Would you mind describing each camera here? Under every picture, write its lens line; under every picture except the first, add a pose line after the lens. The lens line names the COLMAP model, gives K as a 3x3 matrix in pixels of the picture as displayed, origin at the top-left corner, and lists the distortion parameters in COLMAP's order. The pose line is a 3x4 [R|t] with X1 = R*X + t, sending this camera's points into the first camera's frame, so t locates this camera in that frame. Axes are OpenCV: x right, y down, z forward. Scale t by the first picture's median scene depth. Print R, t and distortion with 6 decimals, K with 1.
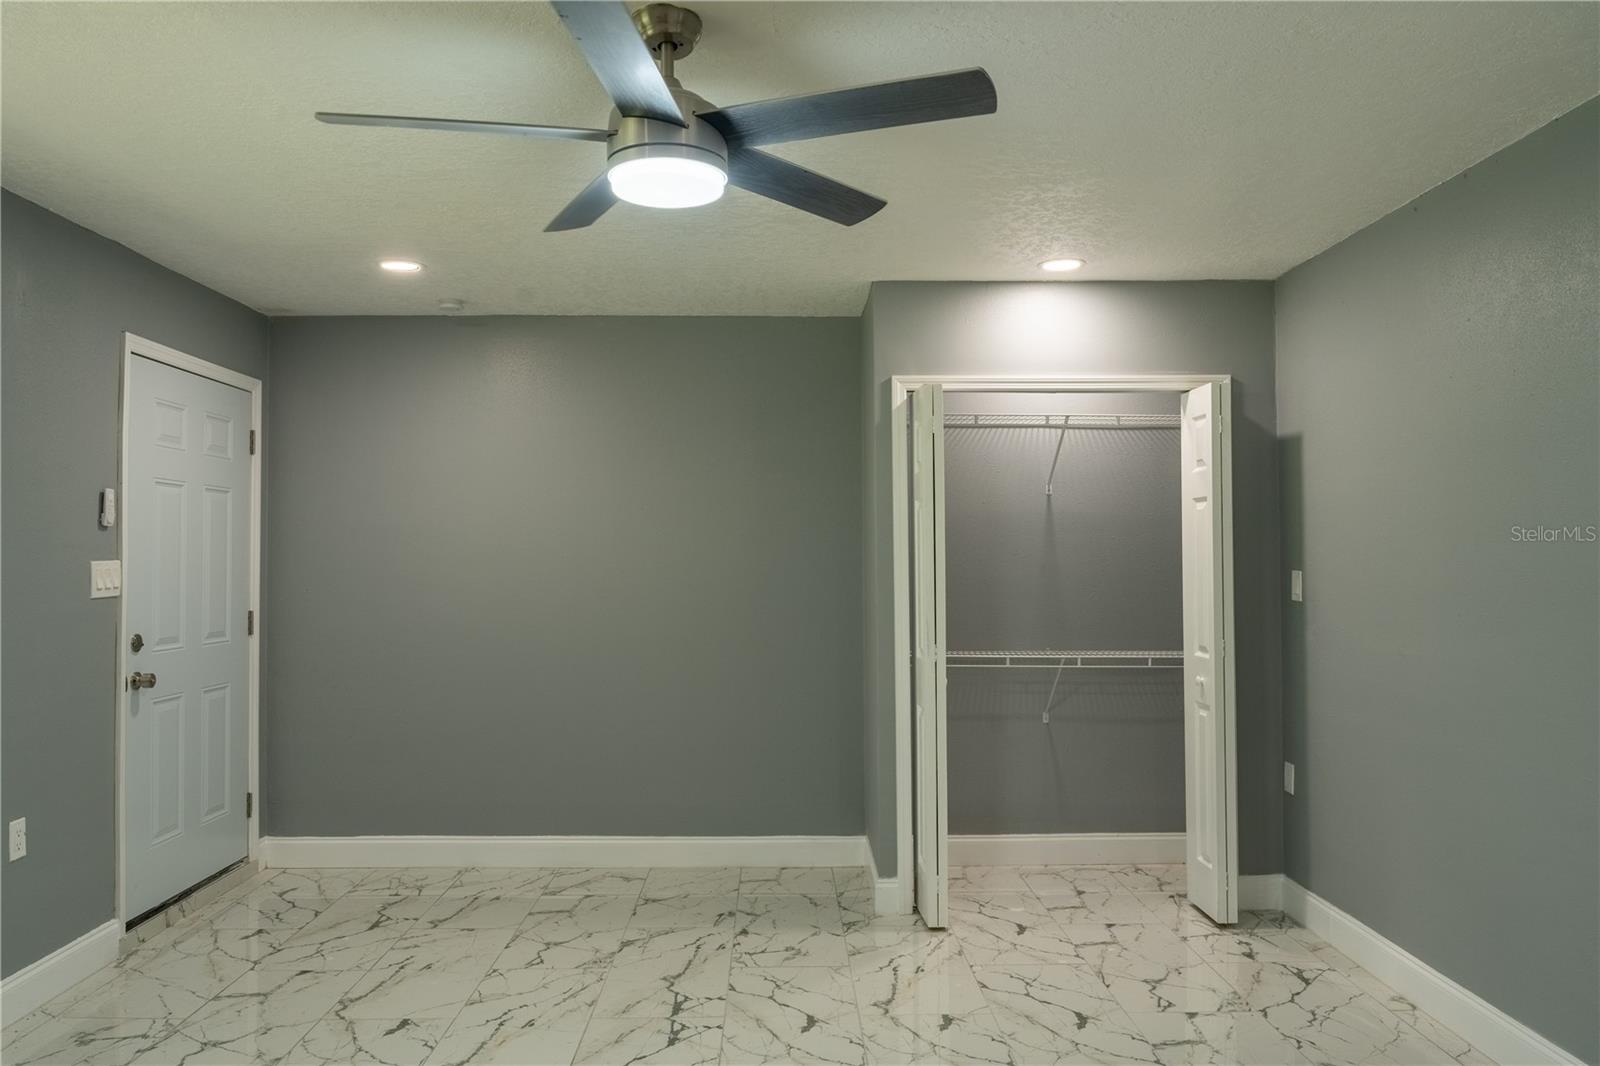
lens RADIAL K [[1098.3, 0, 800.0], [0, 1098.3, 533.0], [0, 0, 1]] dist [-0.014584, -0.009636]
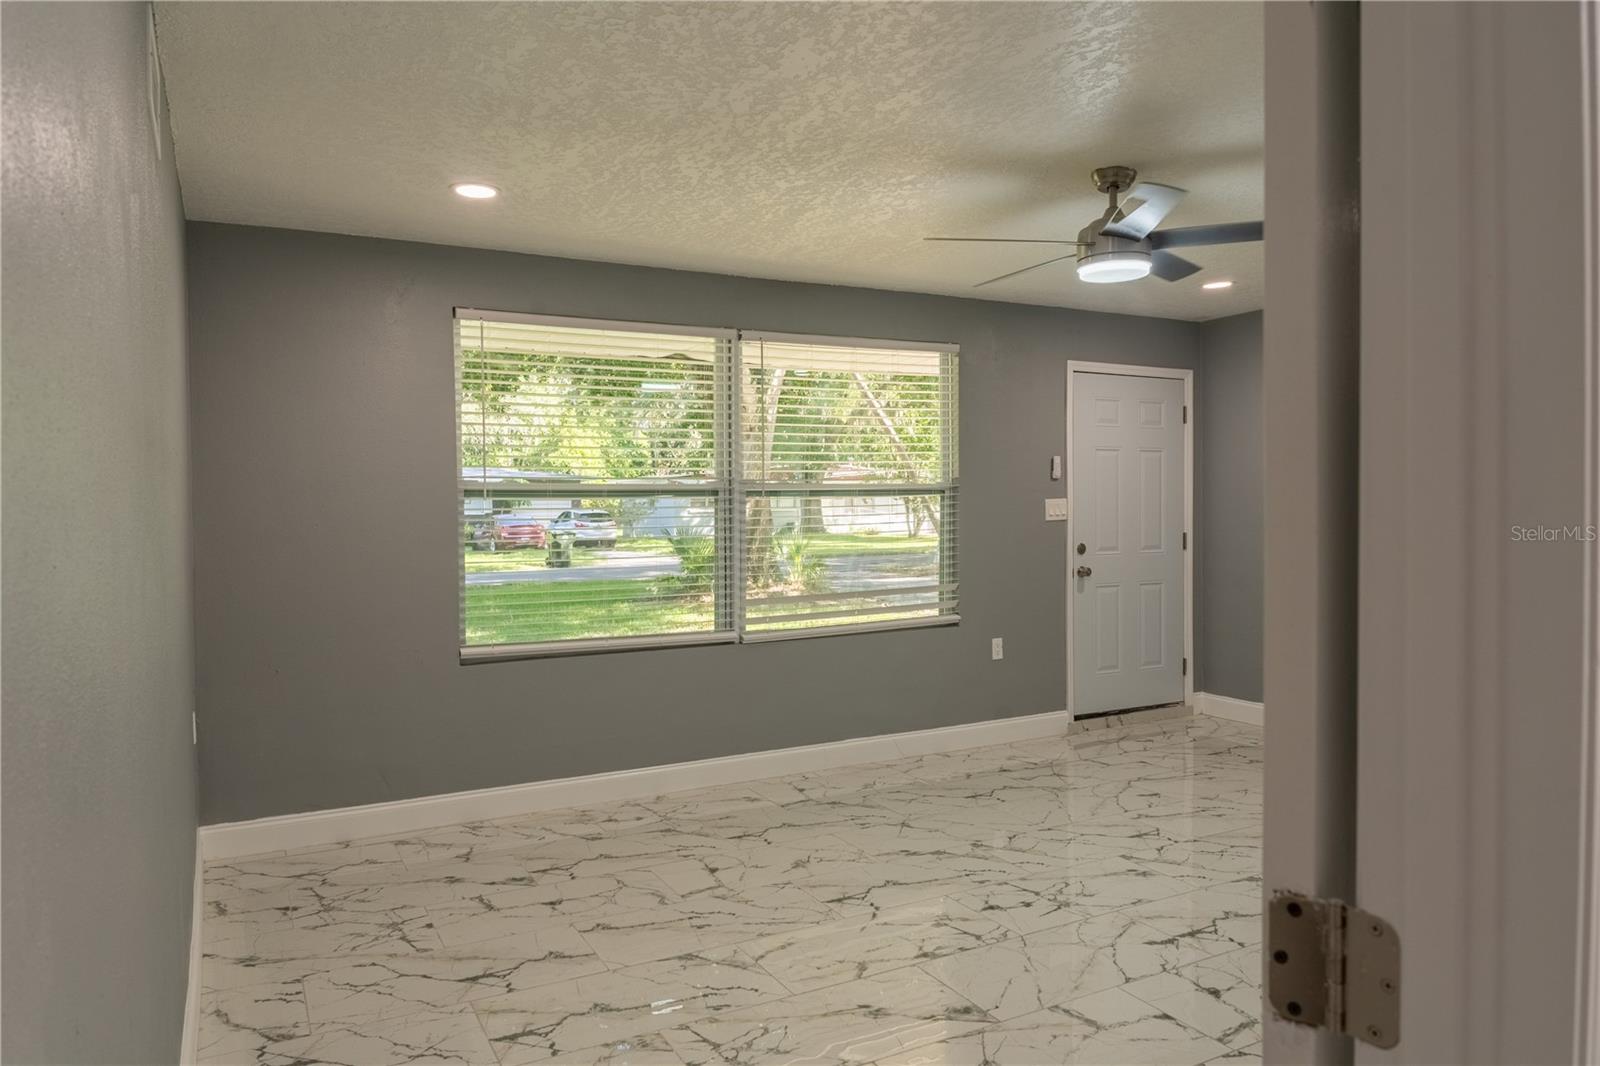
lens RADIAL K [[1098.3, 0, 800.0], [0, 1098.3, 533.0], [0, 0, 1]] dist [-0.014584, -0.009636]
pose [[0.444168, 0.021522, -0.895685, 0.691108], [0.032813, 0.998650, 0.040268, -0.003255], [0.895343, -0.047276, 0.442862, -0.110611]]
